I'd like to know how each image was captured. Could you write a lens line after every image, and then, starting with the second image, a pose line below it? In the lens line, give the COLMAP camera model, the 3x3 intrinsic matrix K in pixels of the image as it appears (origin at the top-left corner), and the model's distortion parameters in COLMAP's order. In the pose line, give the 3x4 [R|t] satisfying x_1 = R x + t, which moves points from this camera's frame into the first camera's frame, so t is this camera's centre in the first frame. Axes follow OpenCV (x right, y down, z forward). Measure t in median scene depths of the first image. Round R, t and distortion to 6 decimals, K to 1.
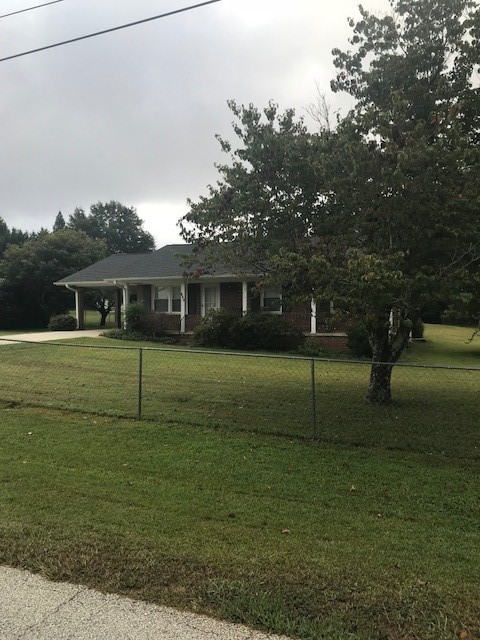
lens RADIAL K [[527.4, 0, 222.5], [0, 527.4, 318.4], [0, 0, 1]] dist [0.004603, -0.001784]
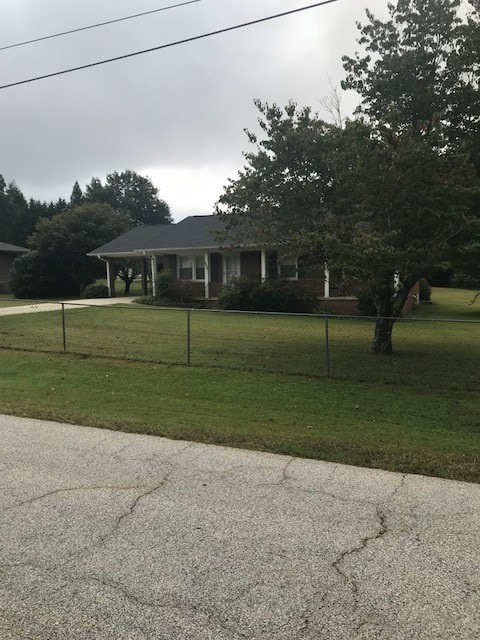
lens RADIAL K [[519.7, 0, 240.2], [0, 519.7, 317.7], [0, 0, 1]] dist [0.011071, -0.013023]
pose [[0.999886, -0.013962, 0.005753, -0.030825], [0.013576, 0.997953, 0.062491, 0.001288], [-0.006614, -0.062406, 0.998029, -0.171965]]
